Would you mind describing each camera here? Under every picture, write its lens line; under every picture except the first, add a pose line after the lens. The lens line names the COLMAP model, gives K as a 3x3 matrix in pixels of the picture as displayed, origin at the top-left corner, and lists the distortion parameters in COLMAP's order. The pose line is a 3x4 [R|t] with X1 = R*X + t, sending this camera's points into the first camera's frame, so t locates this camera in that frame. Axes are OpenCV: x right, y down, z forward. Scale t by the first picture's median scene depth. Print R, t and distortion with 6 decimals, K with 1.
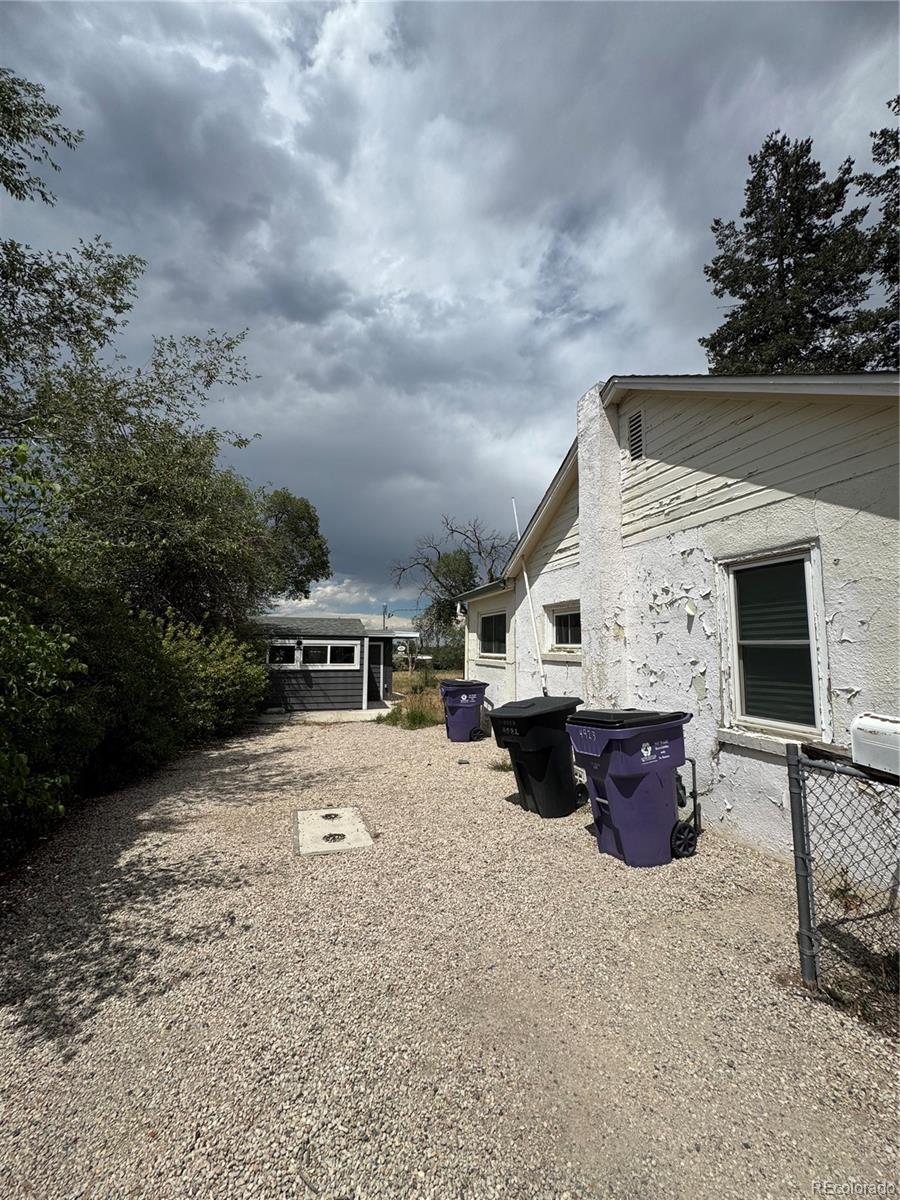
lens RADIAL K [[478.2, 0, 450.0], [0, 478.2, 600.0], [0, 0, 1]] dist [0.000242, 0.000031]
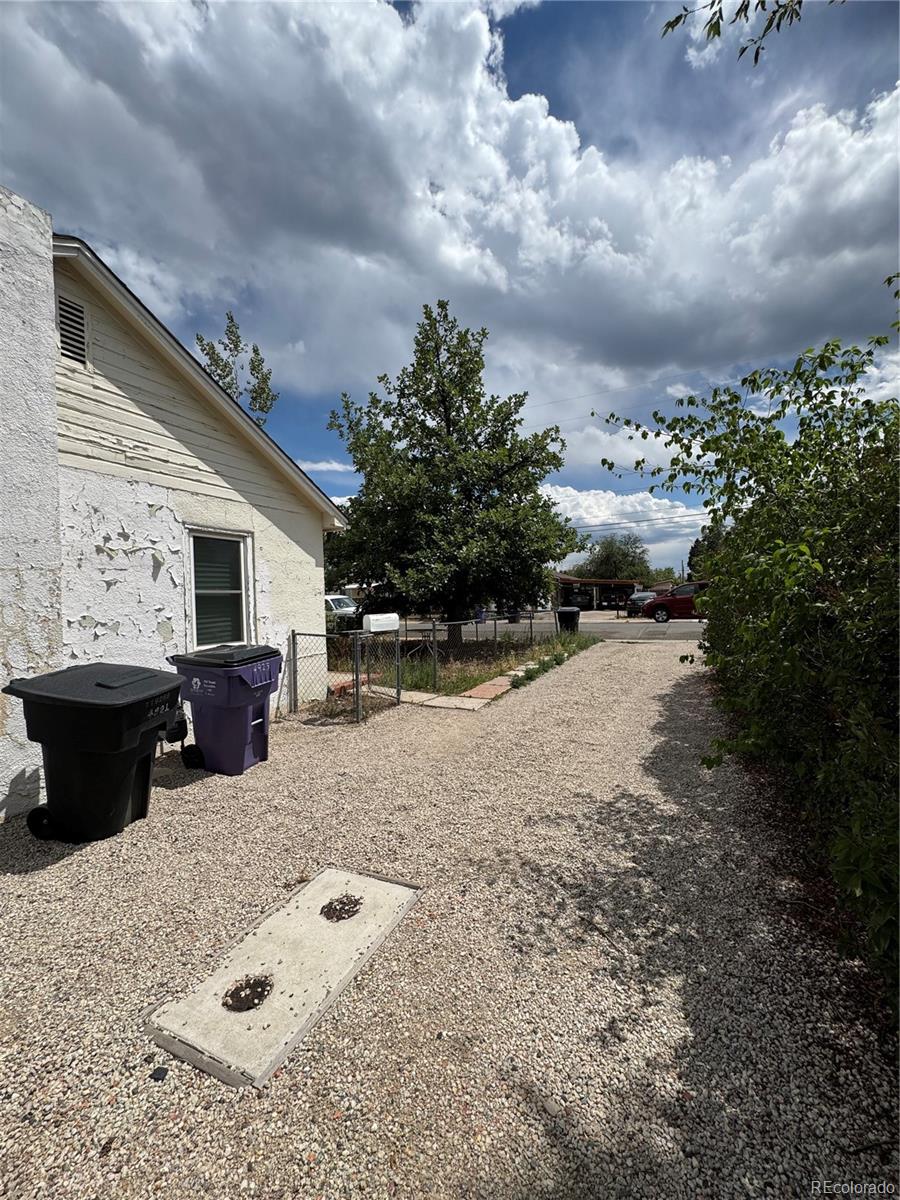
lens RADIAL K [[479.0, 0, 450.0], [0, 479.0, 600.0], [0, 0, 1]] dist [-0.002176, 0.000464]
pose [[-0.718647, 0.012488, 0.695263, -0.469797], [-0.045895, 0.996807, -0.065343, 0.096812], [-0.693859, -0.078868, -0.715779, 0.853356]]
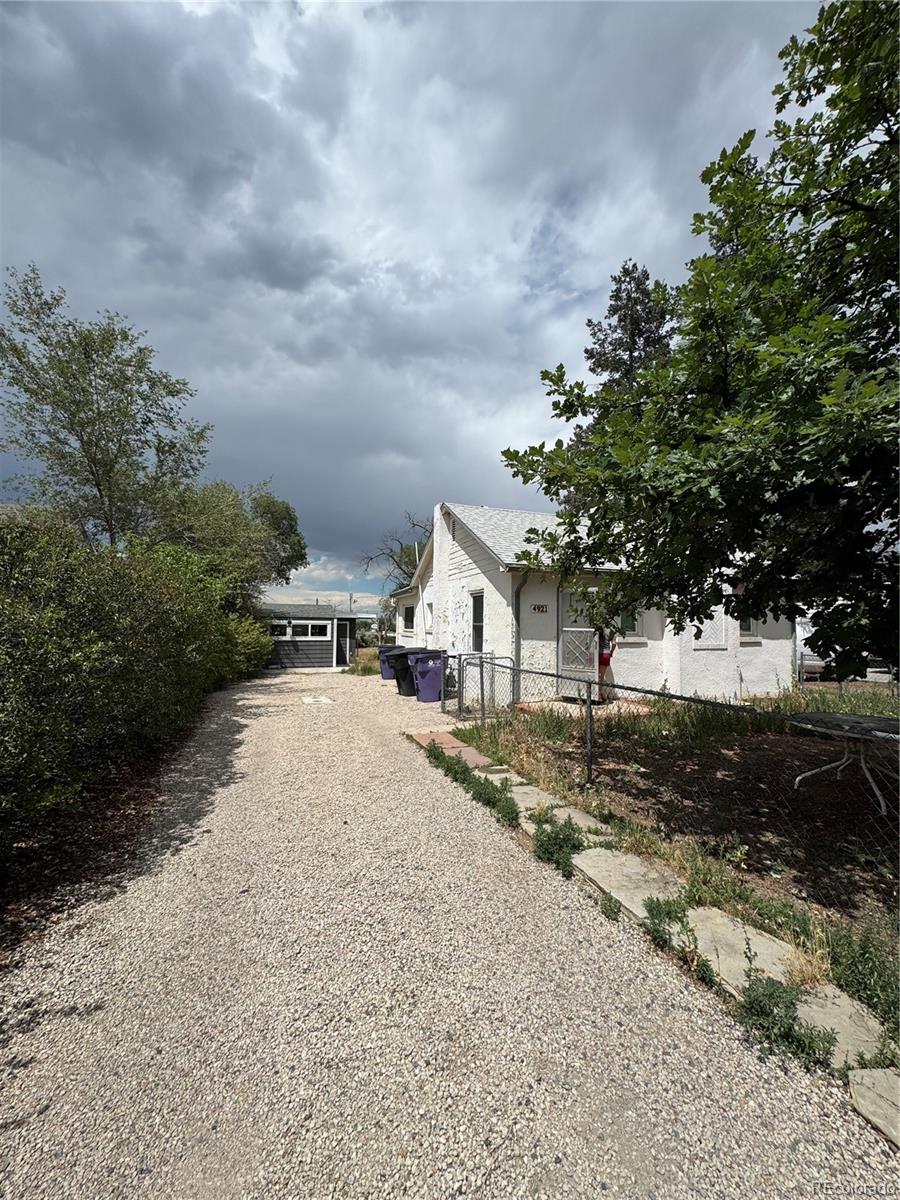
lens RADIAL K [[478.2, 0, 450.0], [0, 478.2, 600.0], [0, 0, 1]] dist [0.000242, 0.000031]
pose [[0.998787, 0.003458, 0.049114, 0.205562], [-0.005699, 0.998946, 0.045547, -0.094636], [-0.048904, -0.045772, 0.997754, -0.944667]]
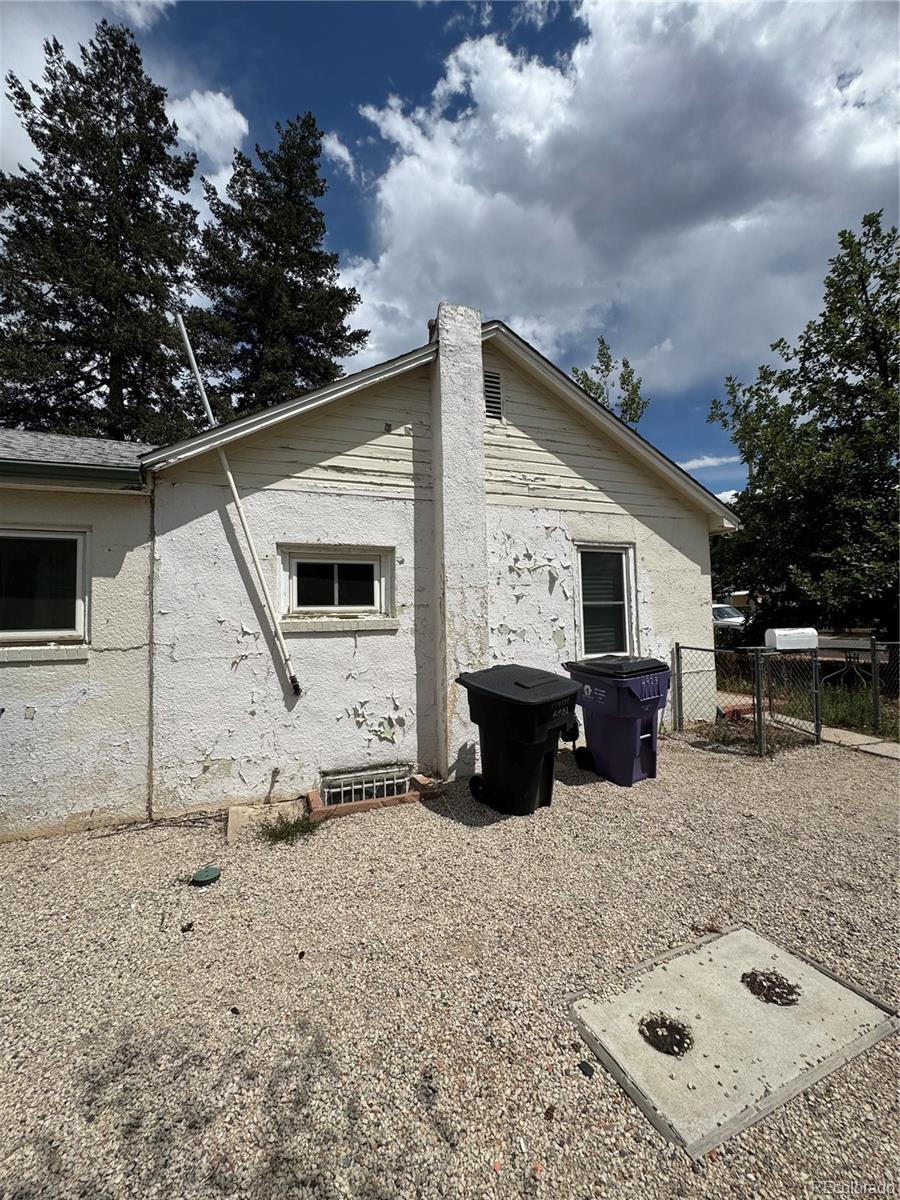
lens RADIAL K [[478.2, 0, 450.0], [0, 478.2, 600.0], [0, 0, 1]] dist [0.000242, 0.000031]
pose [[-0.071088, 0.029860, 0.997023, -0.448082], [-0.078004, 0.996324, -0.035401, 0.093613], [-0.994415, -0.080288, -0.068498, 0.872636]]
